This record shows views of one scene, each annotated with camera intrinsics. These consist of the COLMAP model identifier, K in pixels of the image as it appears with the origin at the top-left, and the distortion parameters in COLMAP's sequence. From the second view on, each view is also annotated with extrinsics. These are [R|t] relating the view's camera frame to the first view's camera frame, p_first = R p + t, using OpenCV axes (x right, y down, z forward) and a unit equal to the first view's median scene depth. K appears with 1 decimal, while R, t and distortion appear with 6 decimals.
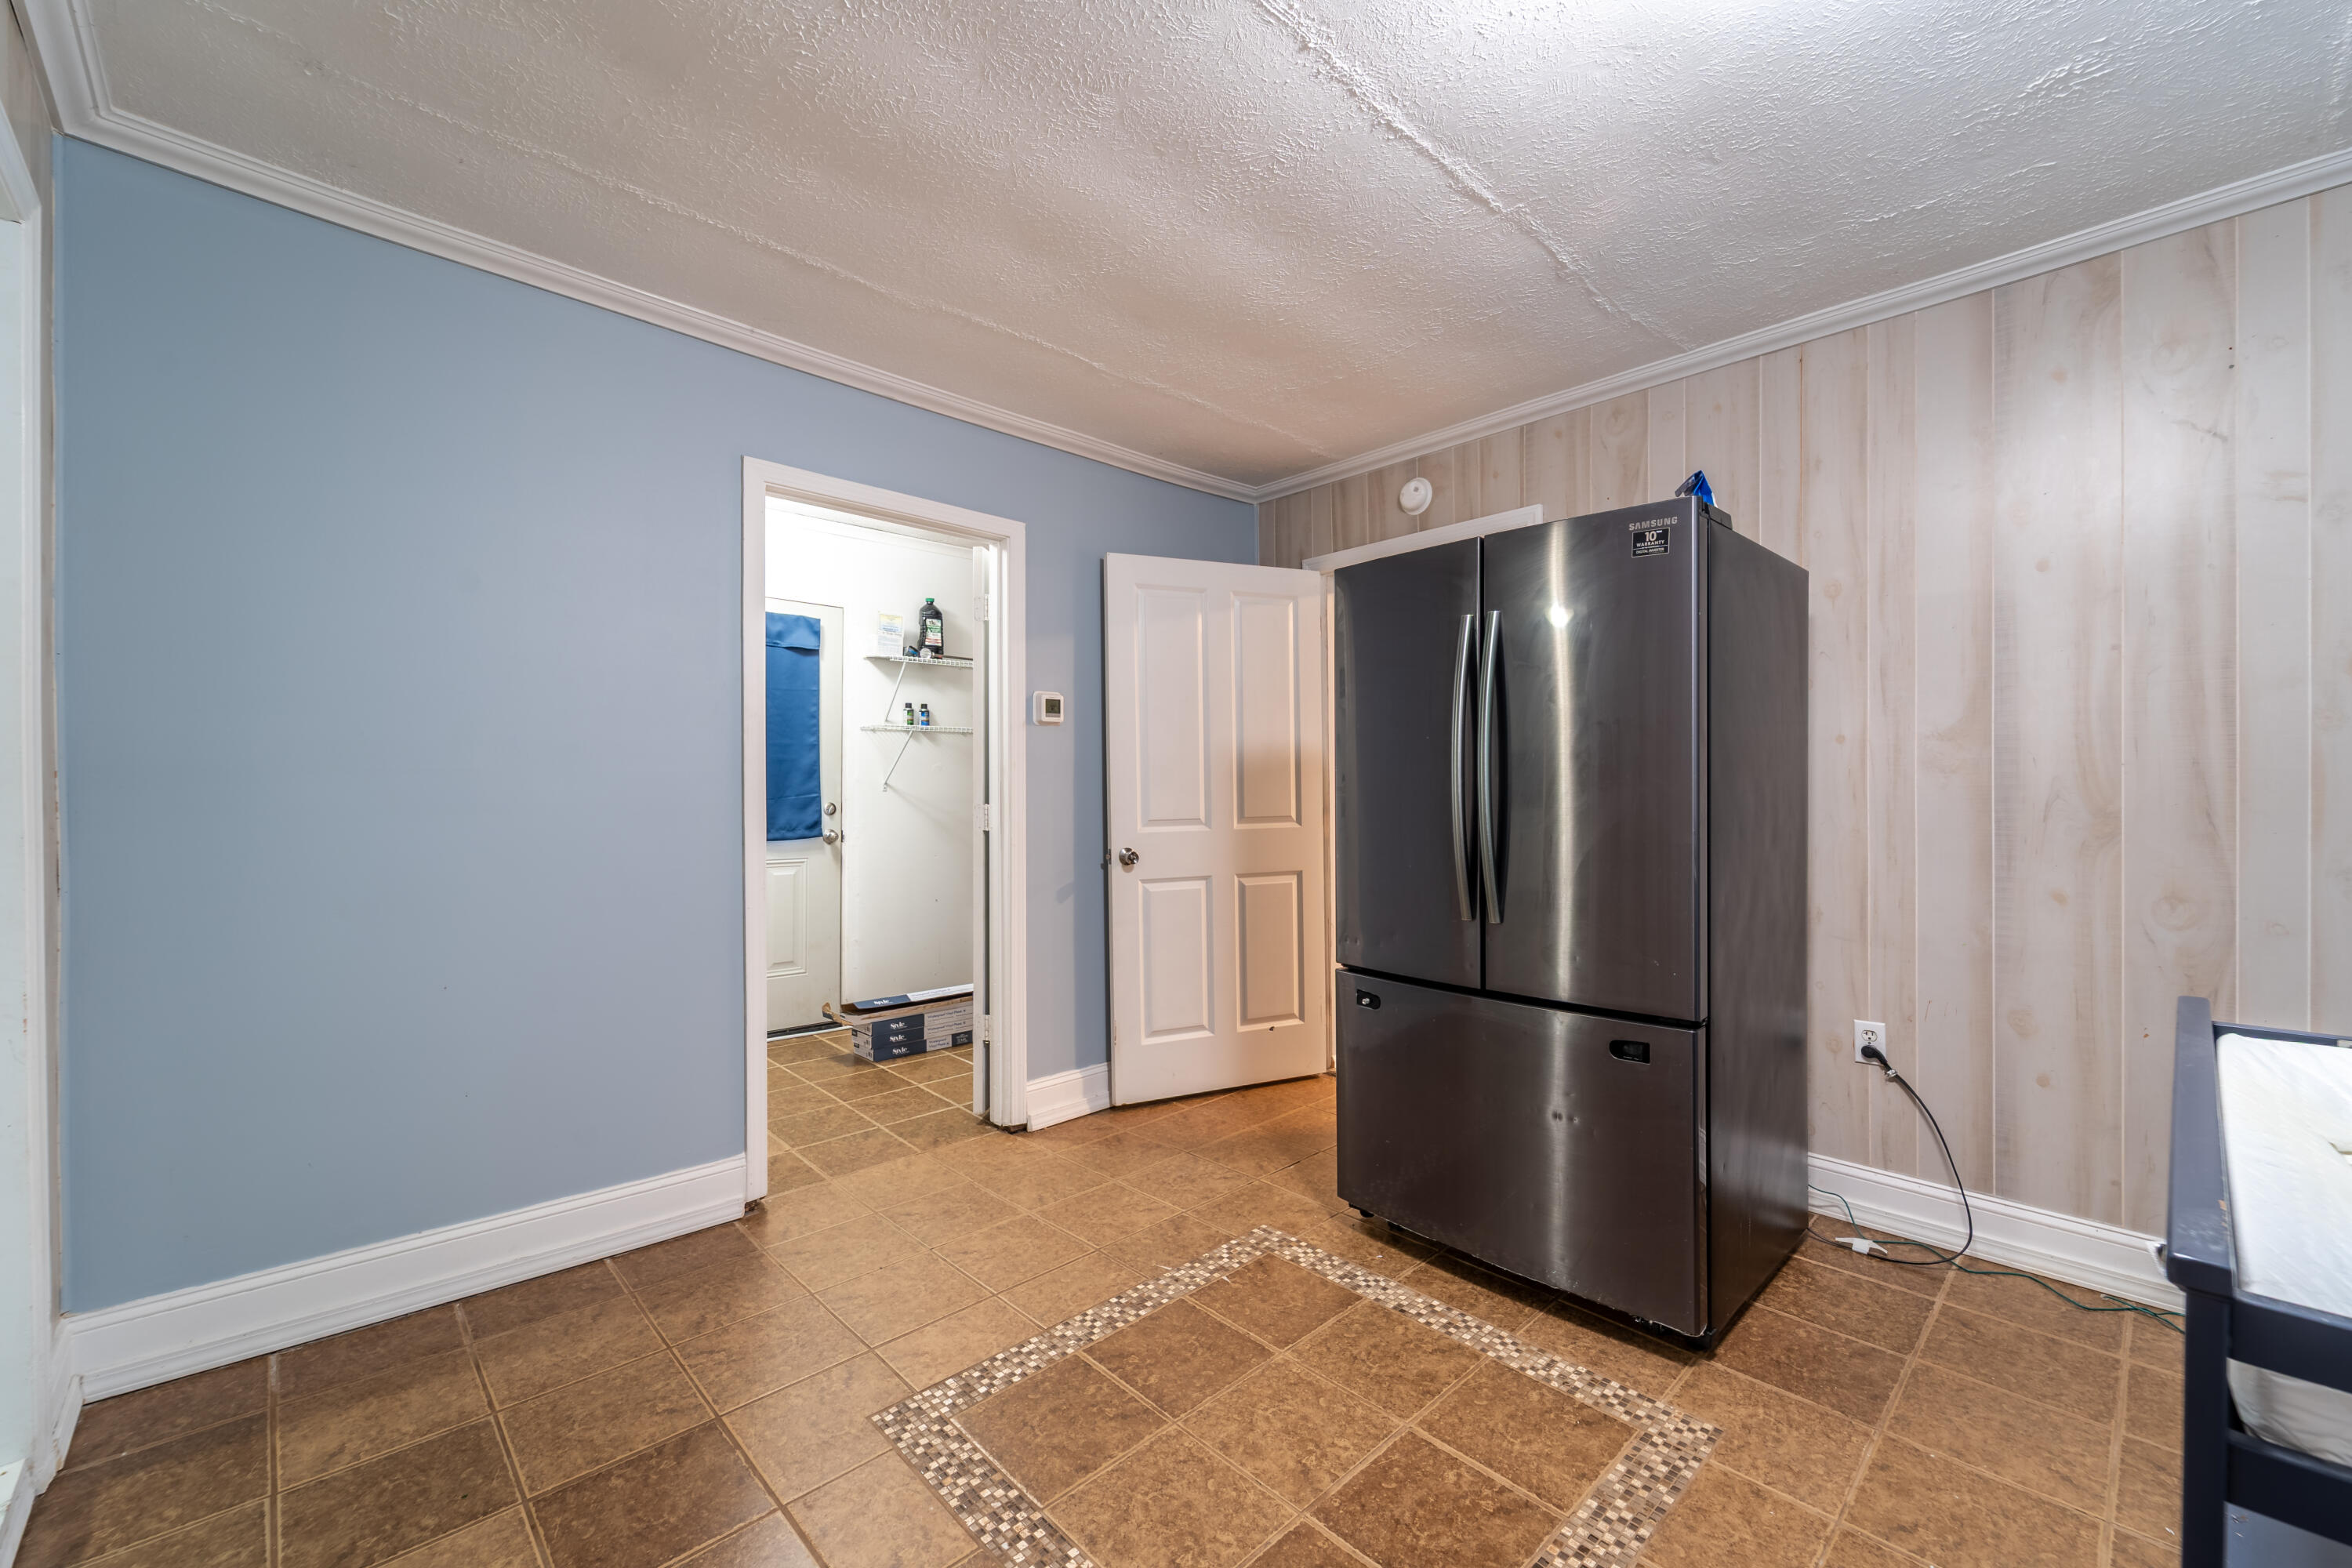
lens RADIAL K [[952.6, 0, 1183.8], [0, 952.6, 787.7], [0, 0, 1]] dist [0.003524, -0.002955]
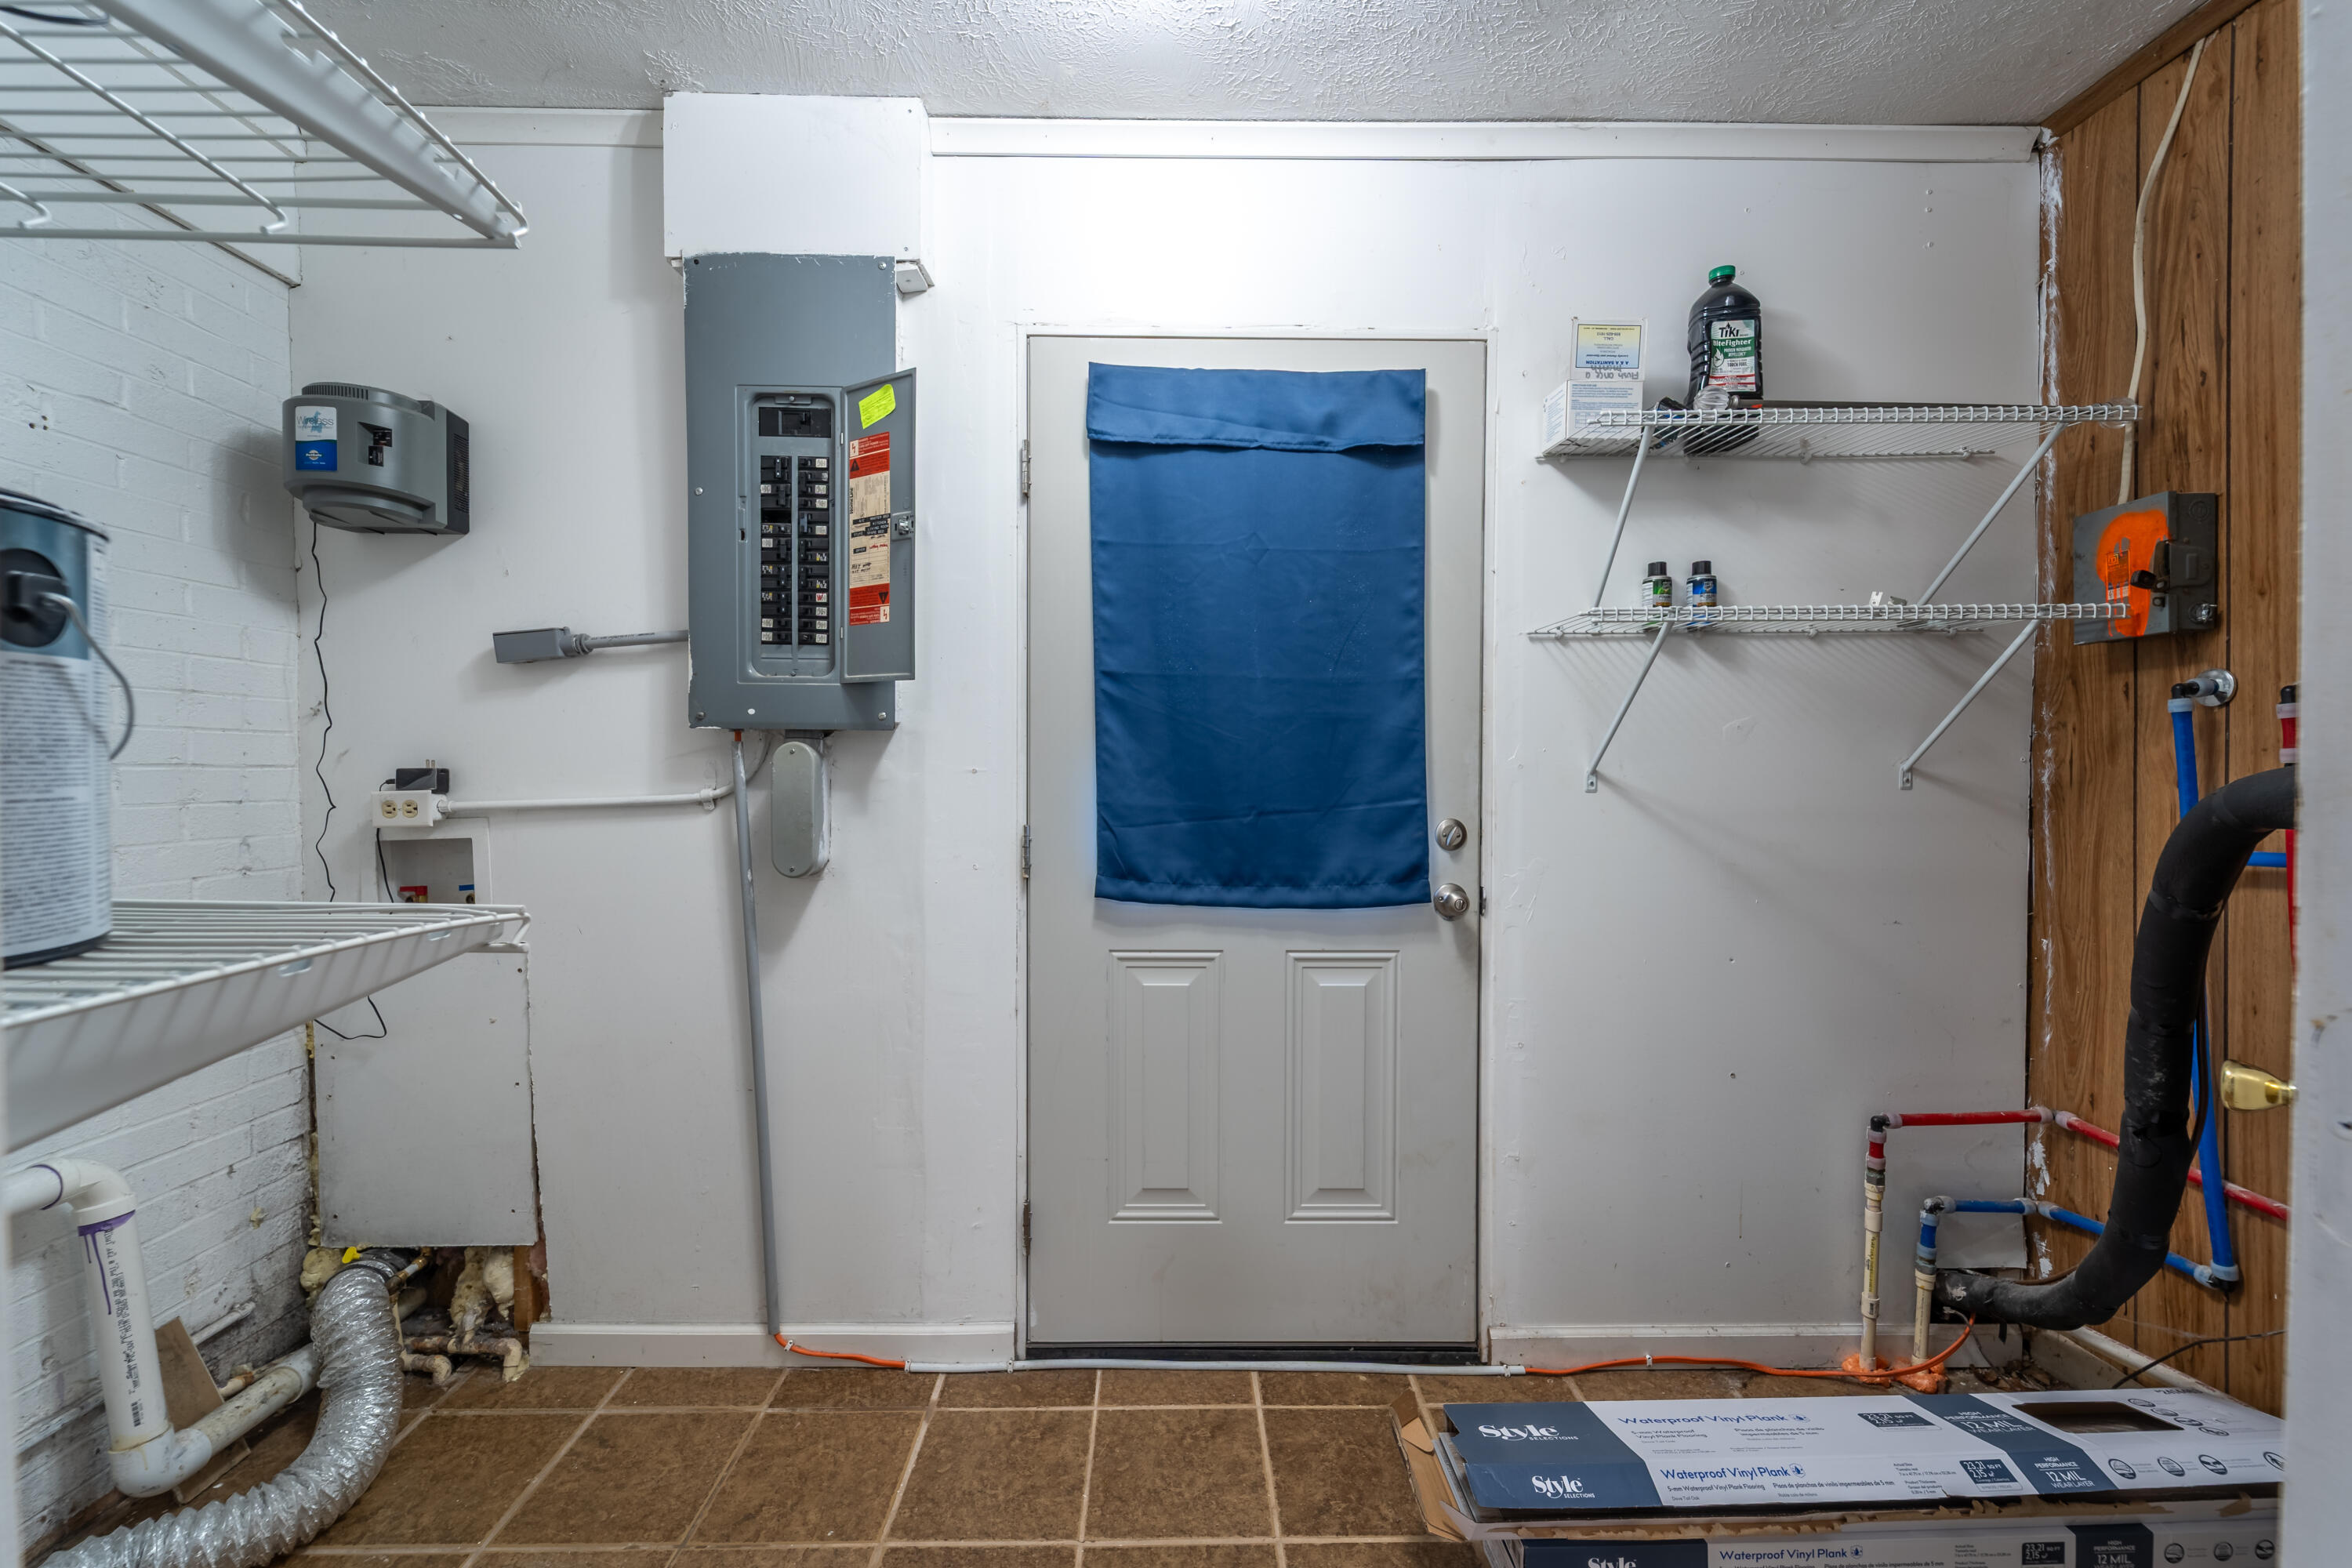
lens RADIAL K [[952.6, 0, 1183.8], [0, 952.6, 787.7], [0, 0, 1]] dist [0.003524, -0.002955]
pose [[0.734061, 0.007514, -0.679042, -0.173792], [-0.005699, 0.999972, 0.004904, 0.000325], [0.679060, 0.000270, 0.734083, 0.611374]]
